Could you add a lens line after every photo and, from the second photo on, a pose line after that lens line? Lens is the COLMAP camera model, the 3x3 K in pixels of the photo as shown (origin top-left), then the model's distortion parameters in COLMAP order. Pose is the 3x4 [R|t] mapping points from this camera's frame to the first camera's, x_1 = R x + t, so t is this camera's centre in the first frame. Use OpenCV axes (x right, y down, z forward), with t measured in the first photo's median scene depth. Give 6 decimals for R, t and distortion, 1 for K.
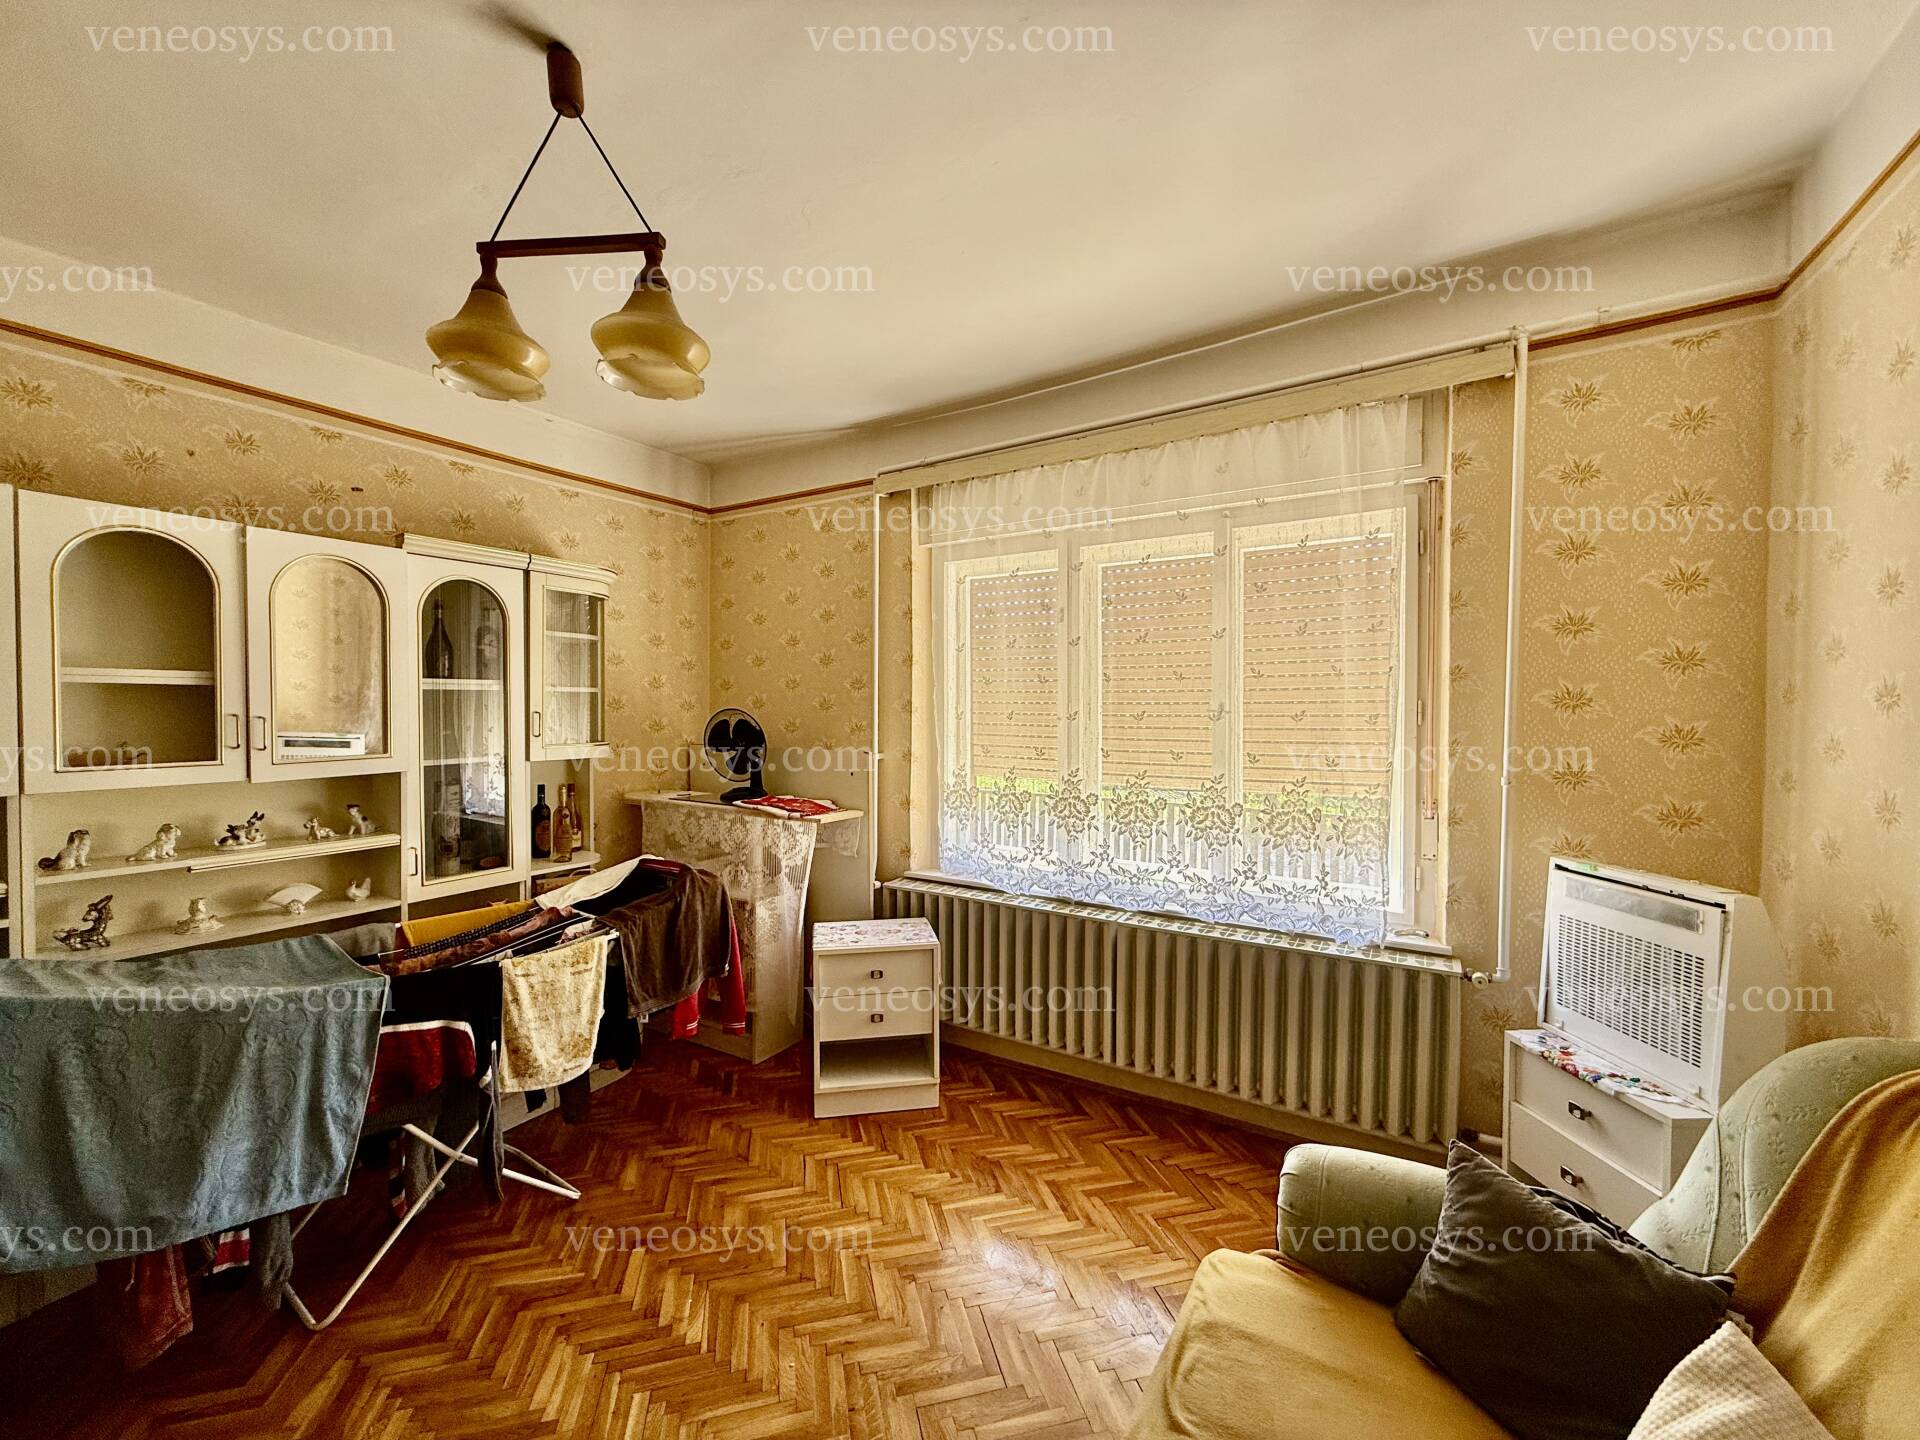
lens RADIAL K [[770.4, 0, 956.5], [0, 770.4, 720.9], [0, 0, 1]] dist [0.002312, 0.000781]
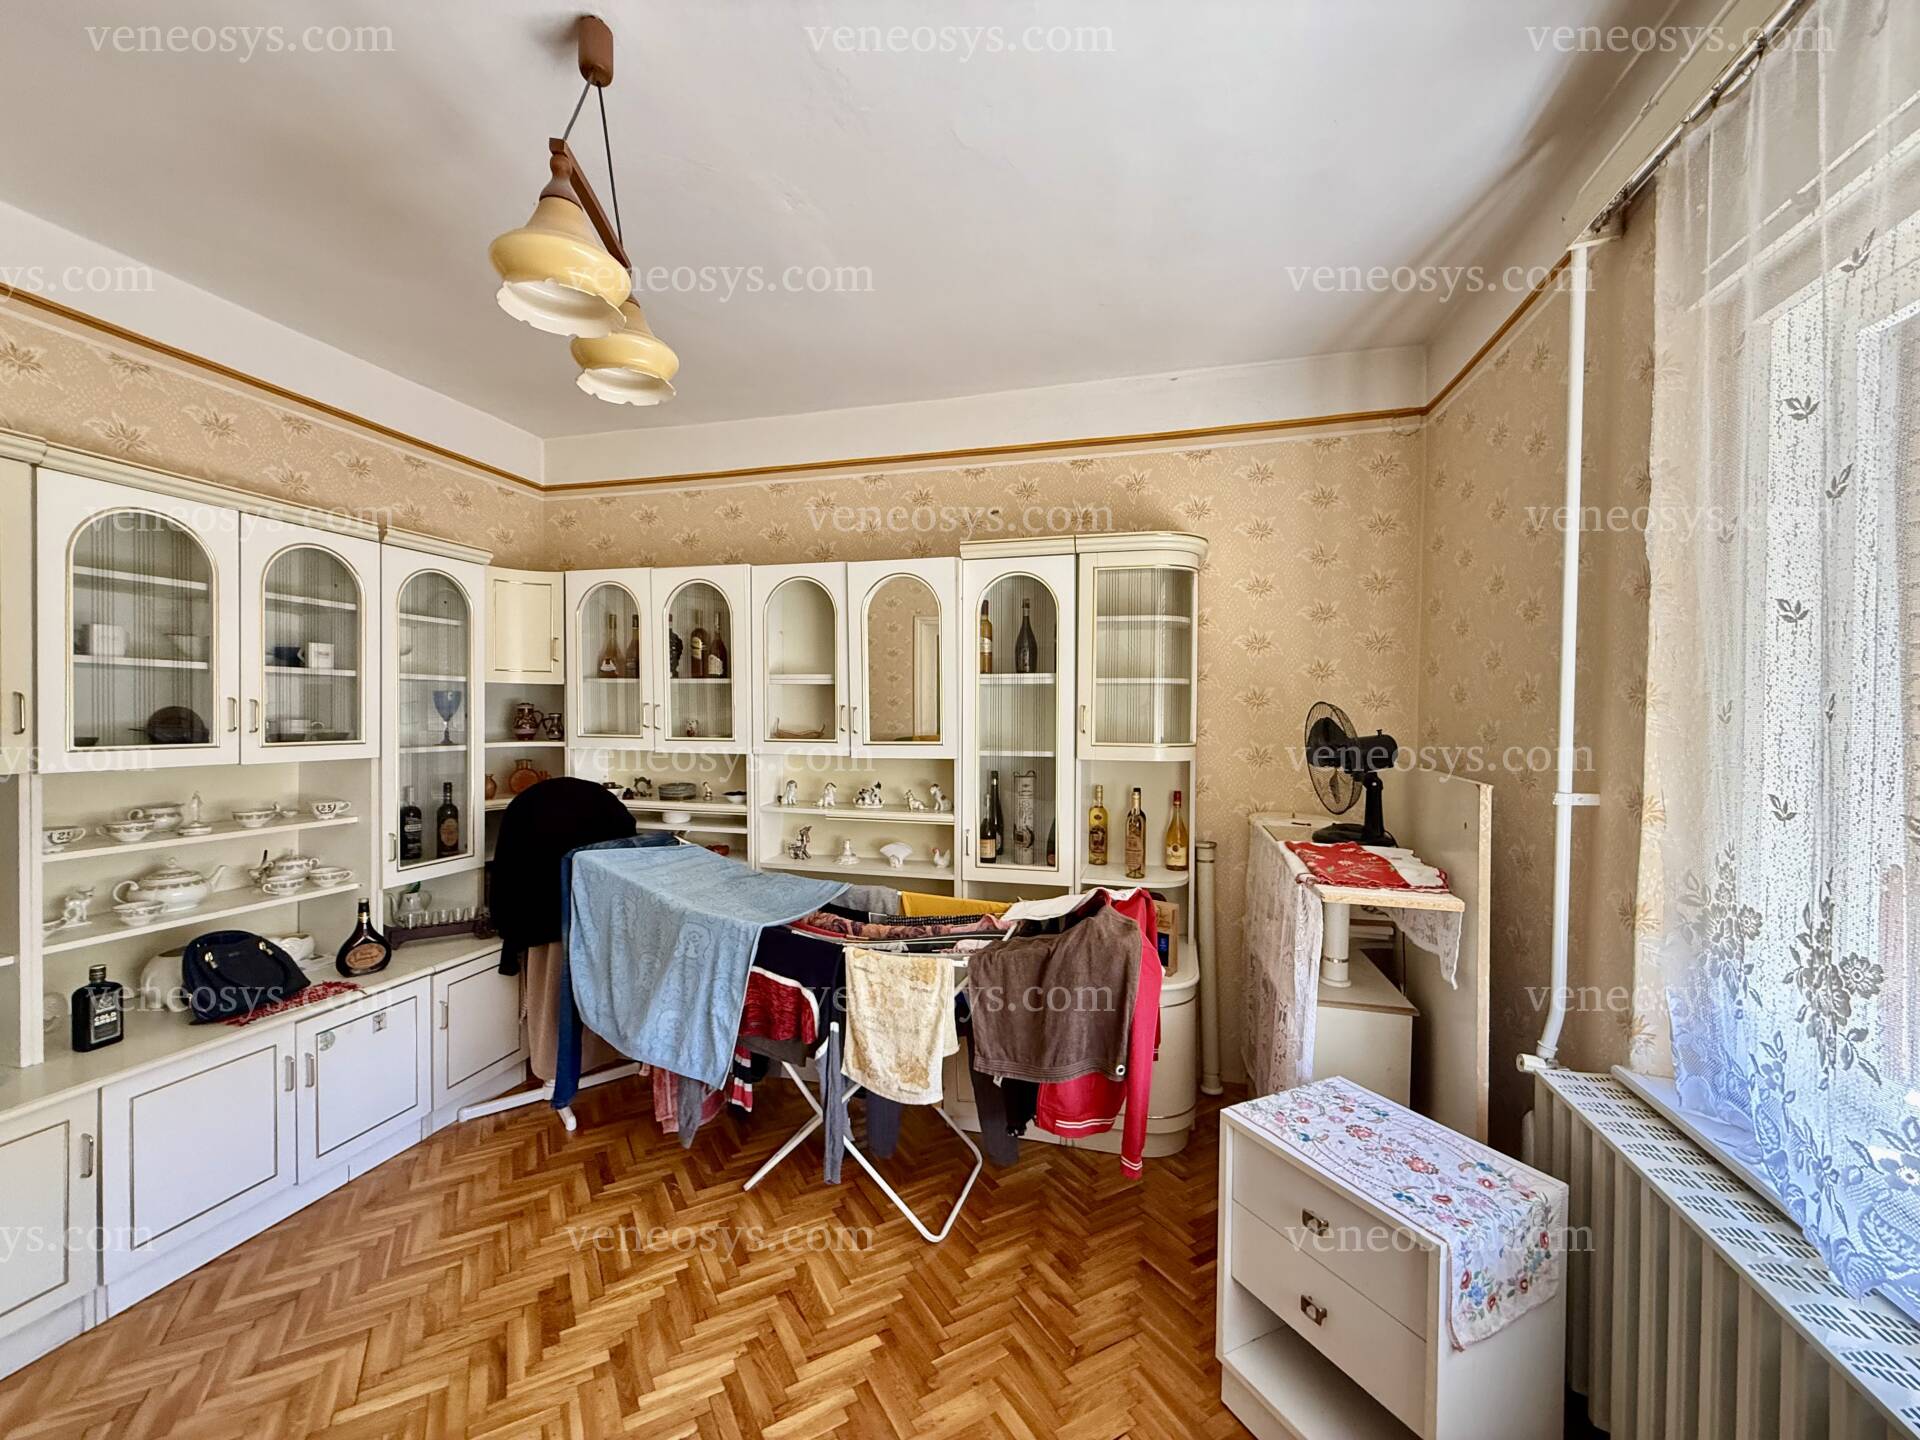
lens RADIAL K [[770.4, 0, 960.0], [0, 770.4, 719.4], [0, 0, 1]] dist [0.002312, 0.000781]
pose [[0.289896, 0.010294, -0.957003, 0.366273], [-0.023643, 0.999714, 0.003591, 0.006182], [0.956766, 0.021585, 0.290057, 0.745265]]
